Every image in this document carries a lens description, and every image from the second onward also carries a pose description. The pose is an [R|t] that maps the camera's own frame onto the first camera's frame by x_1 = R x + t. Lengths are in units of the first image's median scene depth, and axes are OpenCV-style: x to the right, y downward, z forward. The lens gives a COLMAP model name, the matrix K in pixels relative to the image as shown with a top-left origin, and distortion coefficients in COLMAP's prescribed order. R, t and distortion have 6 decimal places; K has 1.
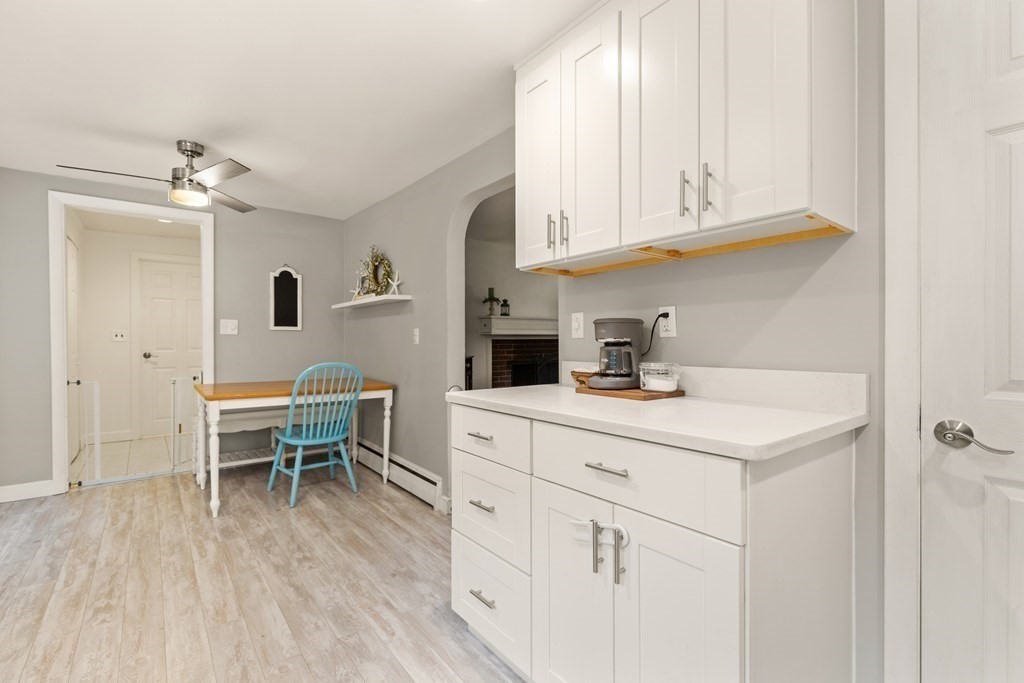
lens RADIAL K [[463.0, 0, 510.9], [0, 463.0, 344.0], [0, 0, 1]] dist [0.000634, 0.000070]
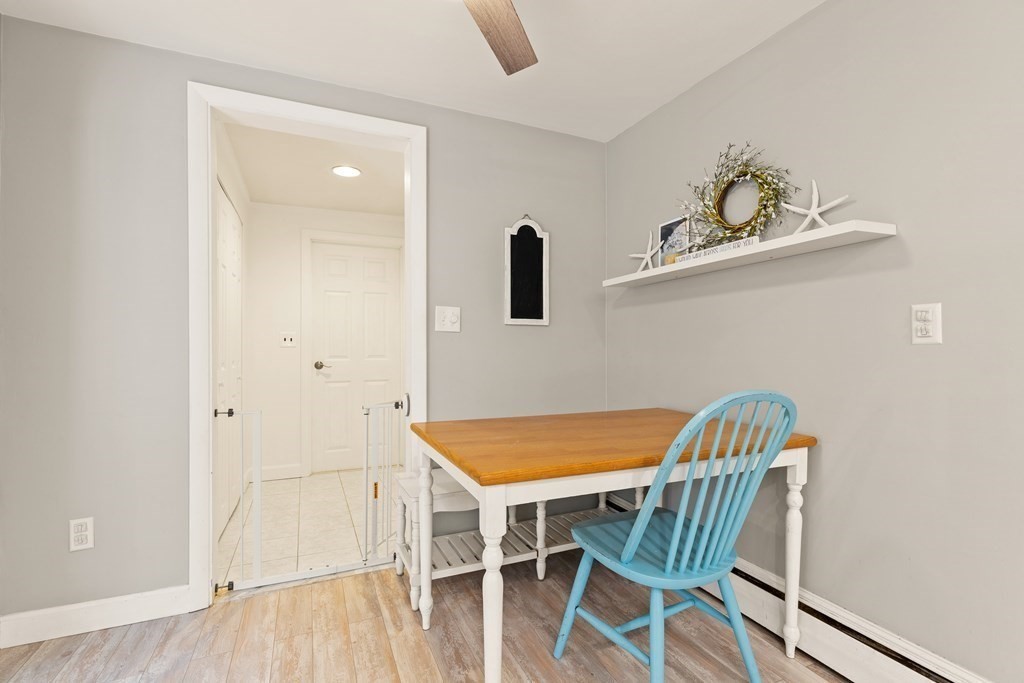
lens RADIAL K [[476.6, 0, 513.6], [0, 476.6, 347.4], [0, 0, 1]] dist [0.011654, -0.000132]
pose [[0.967160, -0.003252, -0.254147, -0.415365], [-0.000160, 0.999910, -0.013406, 0.008327], [0.254168, 0.013006, 0.967073, 0.483994]]
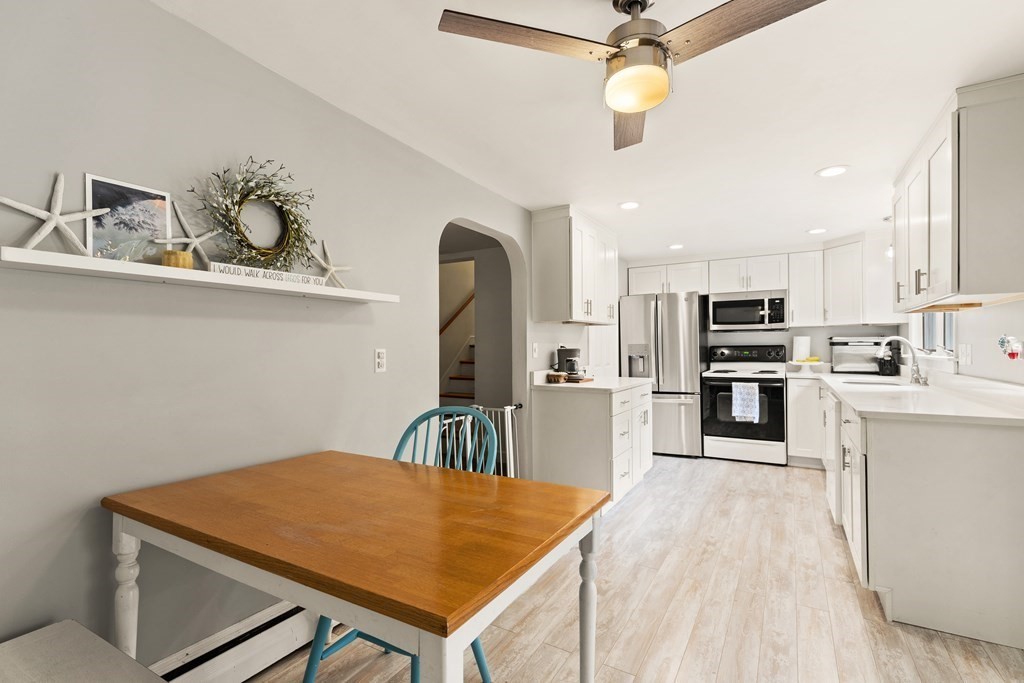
lens RADIAL K [[476.6, 0, 513.6], [0, 476.6, 347.4], [0, 0, 1]] dist [0.011654, -0.000132]
pose [[-0.371363, -0.001478, 0.928487, -0.862315], [0.009150, 0.999944, 0.005251, -0.035067], [-0.928443, 0.010446, -0.371329, 1.012289]]
